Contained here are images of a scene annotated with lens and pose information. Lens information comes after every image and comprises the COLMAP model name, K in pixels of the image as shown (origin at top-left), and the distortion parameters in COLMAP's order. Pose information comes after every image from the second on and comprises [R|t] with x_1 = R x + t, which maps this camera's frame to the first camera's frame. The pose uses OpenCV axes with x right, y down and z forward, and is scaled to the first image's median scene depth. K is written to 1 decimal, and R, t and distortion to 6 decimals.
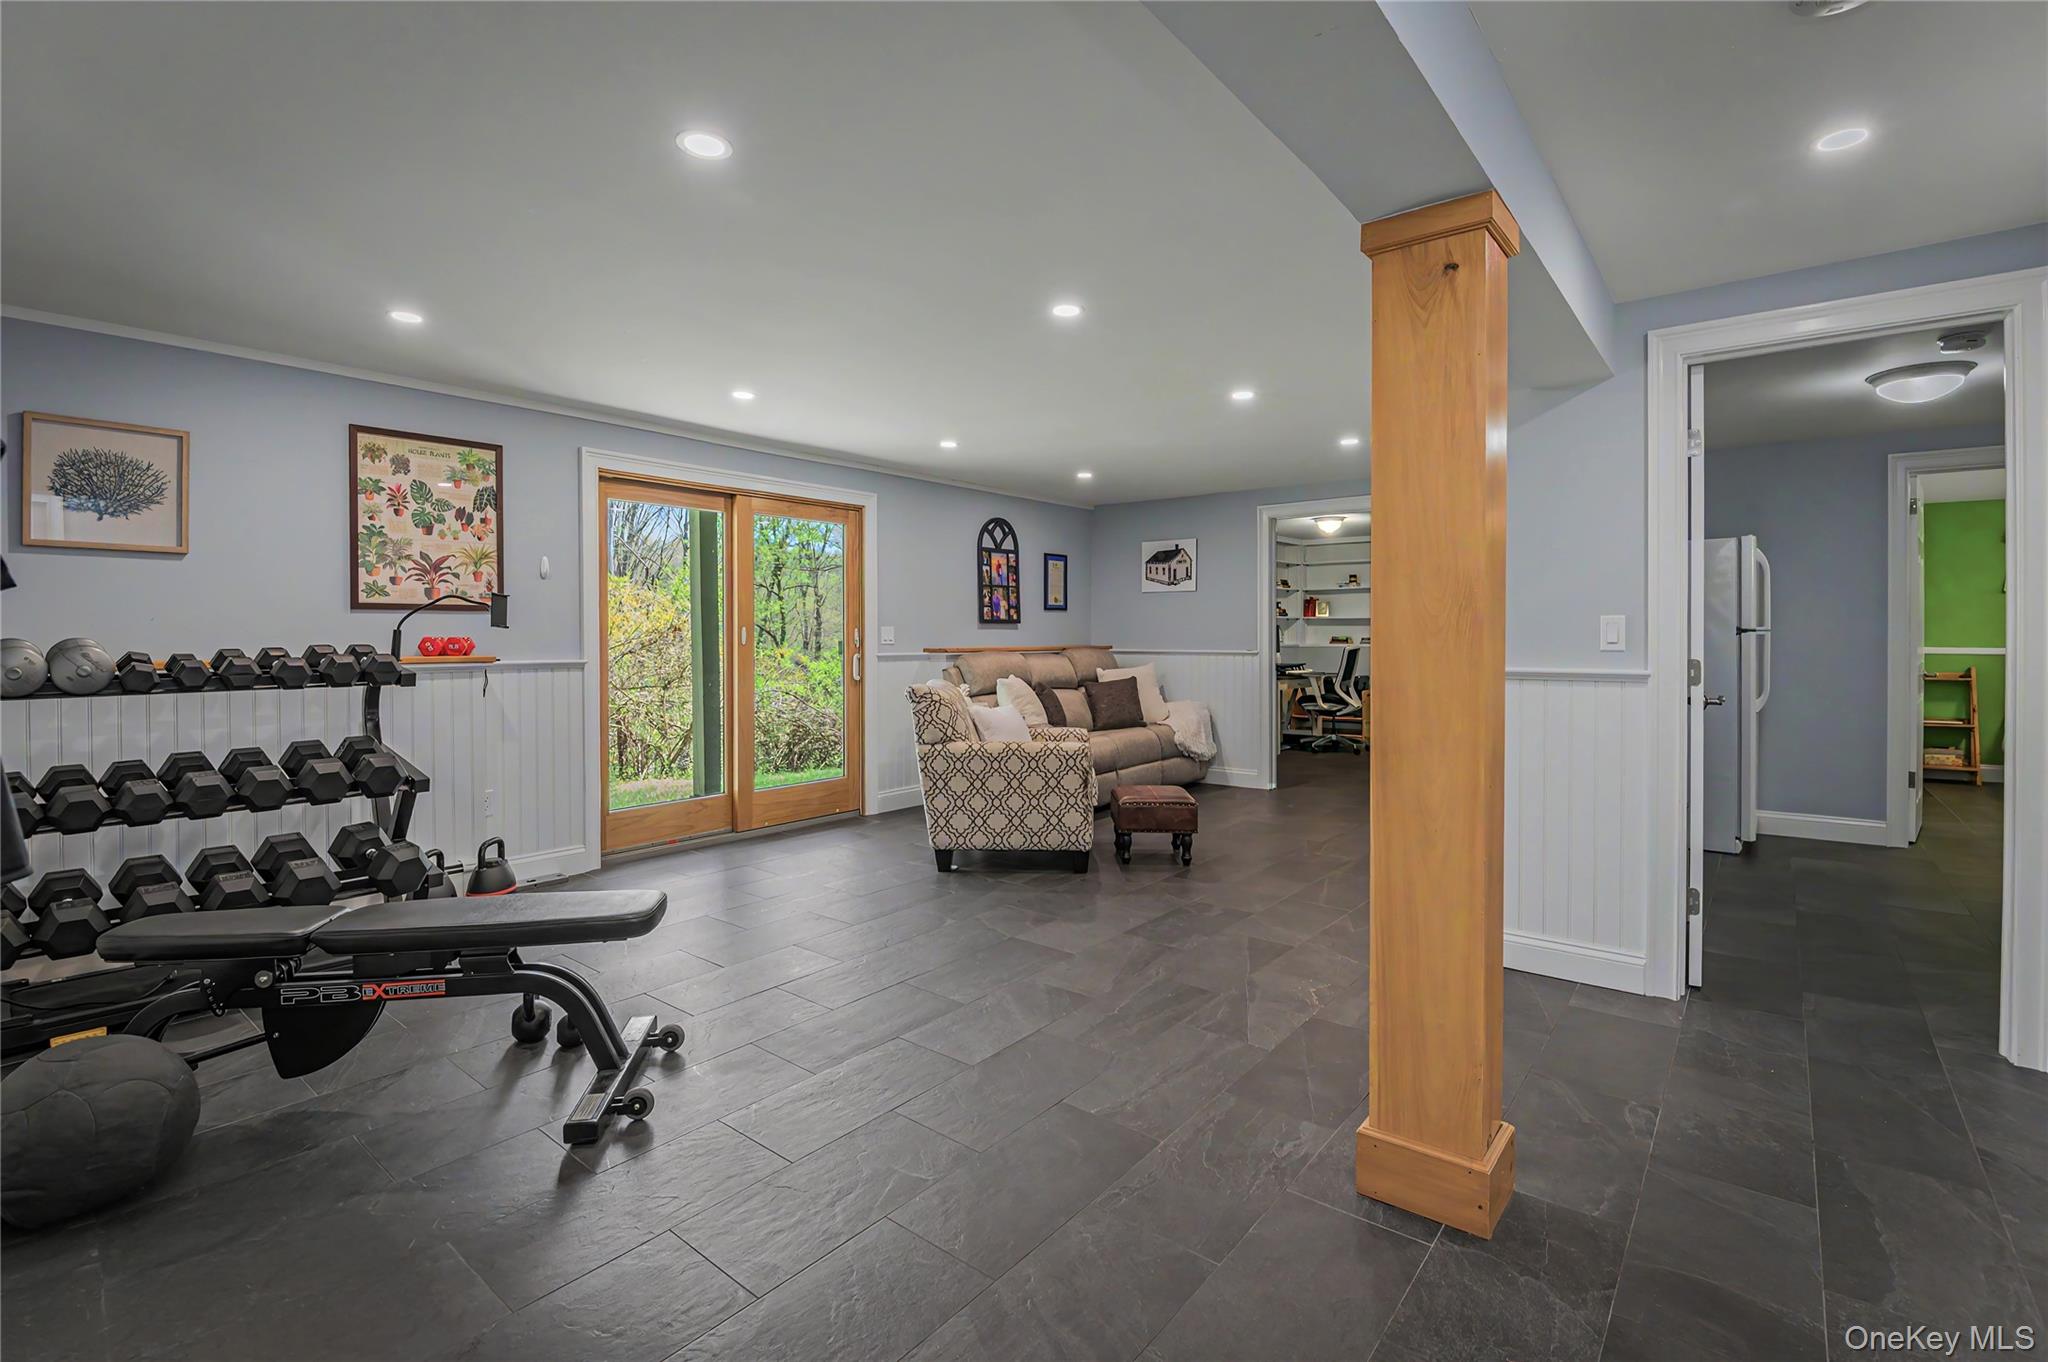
lens RADIAL K [[927.1, 0, 1024.9], [0, 927.1, 655.9], [0, 0, 1]] dist [-0.000290, -0.006503]
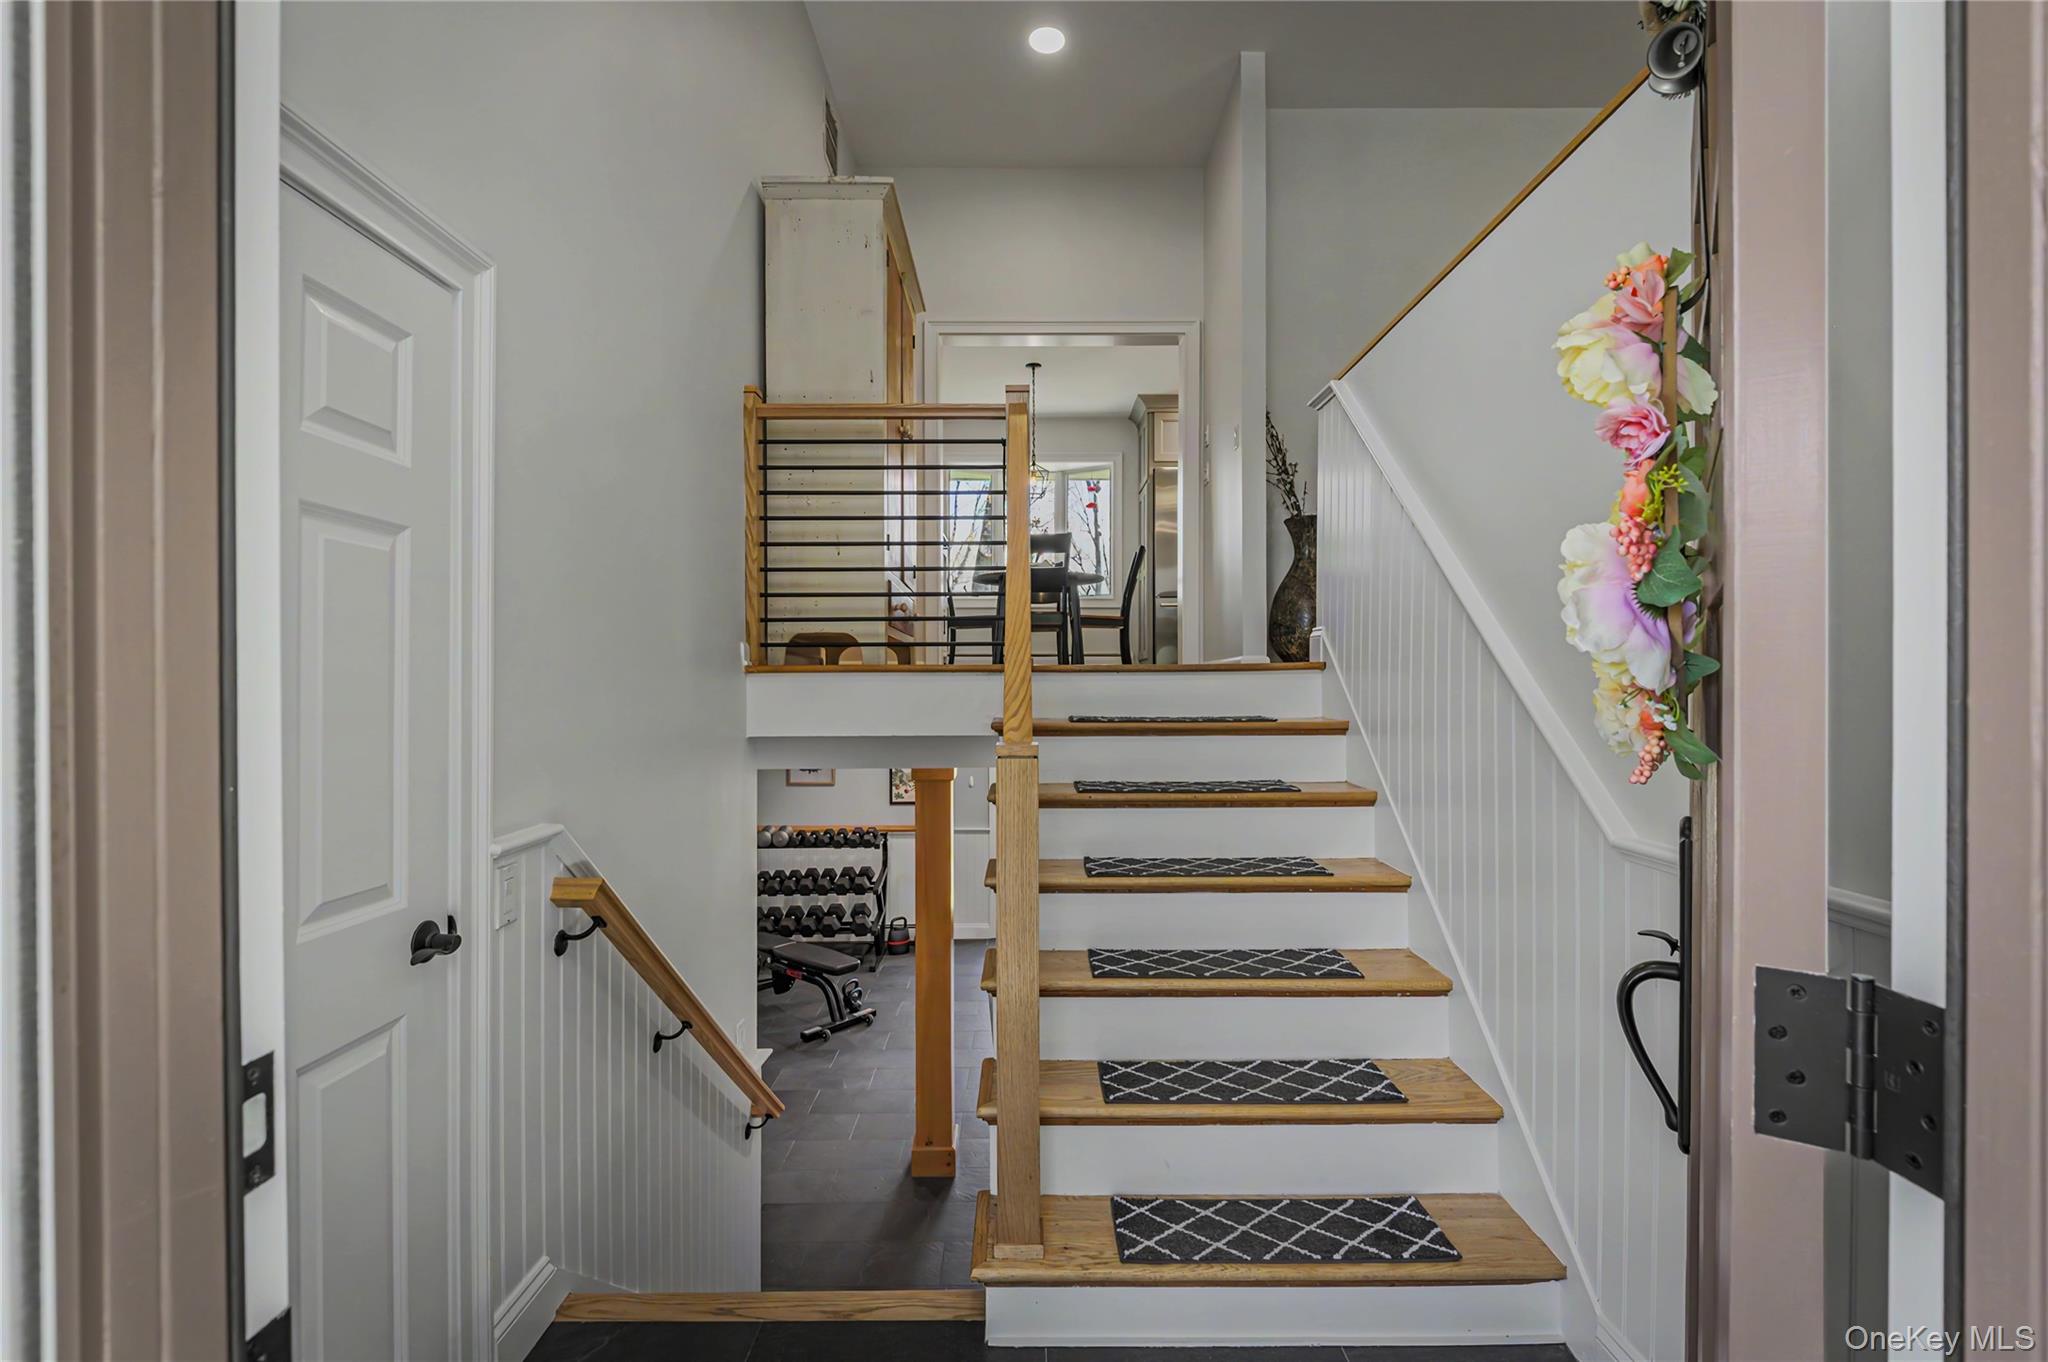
lens RADIAL K [[927.1, 0, 1030.0], [0, 927.1, 681.9], [0, 0, 1]] dist [-0.000290, -0.006503]
pose [[0.639940, 0.003288, -0.768418, 1.052354], [-0.016049, 0.999830, -0.009088, -0.283075], [0.768257, 0.018148, 0.639884, -0.178442]]
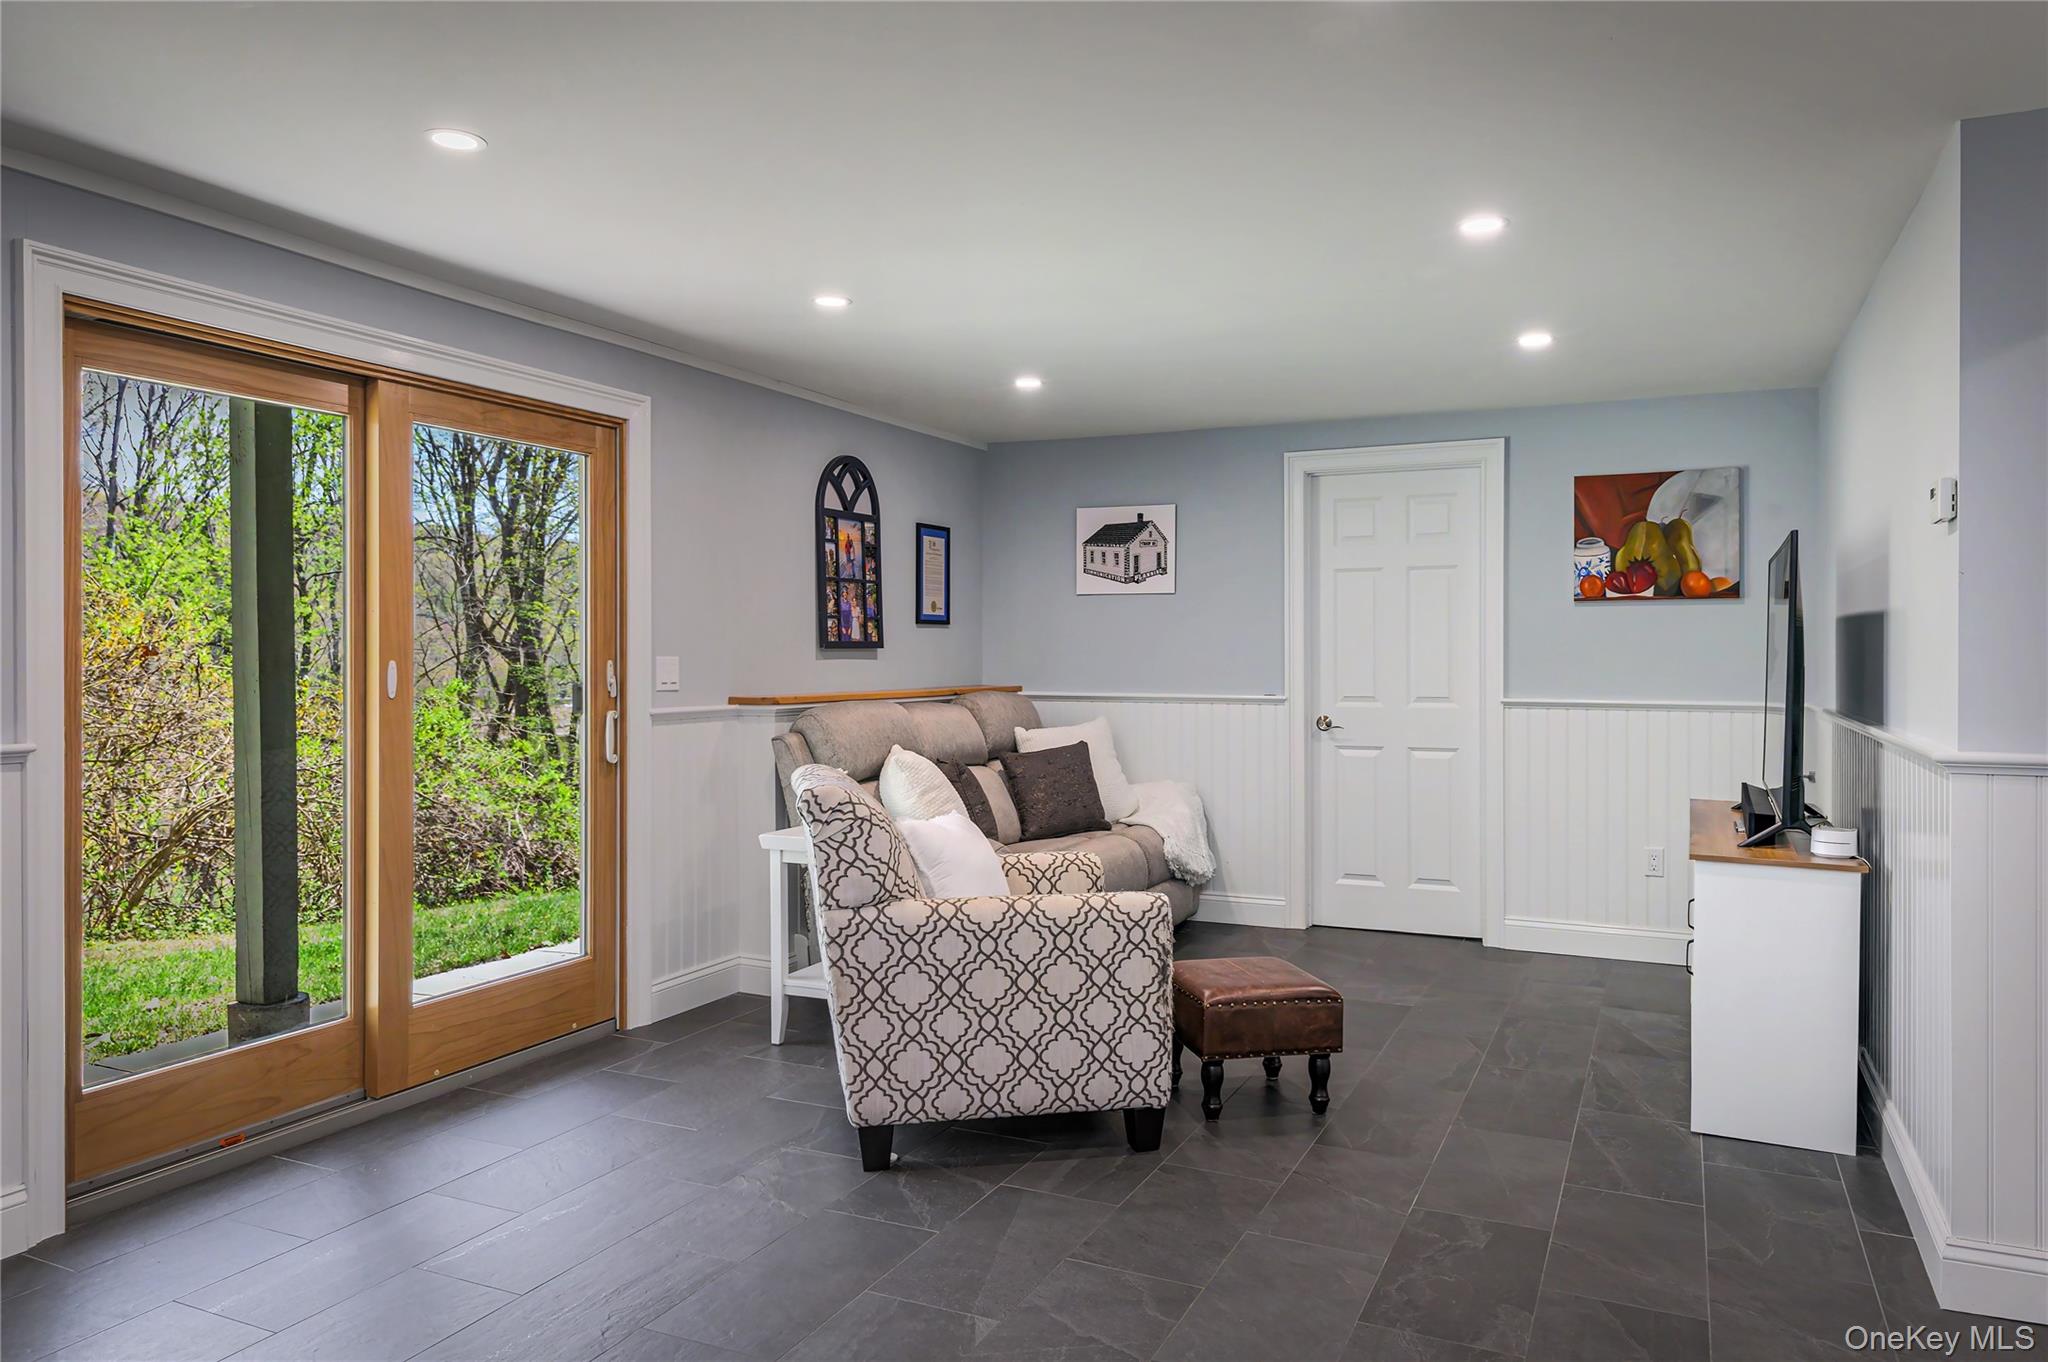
lens RADIAL K [[1374.3, 0, 1017.9], [0, 1374.3, 669.0], [0, 0, 1]] dist [0.025159, -0.015556]
pose [[0.971876, -0.000671, 0.235492, -0.182256], [0.002942, 0.999952, -0.009294, -0.022156], [-0.235474, 0.009725, 0.971832, 0.274513]]
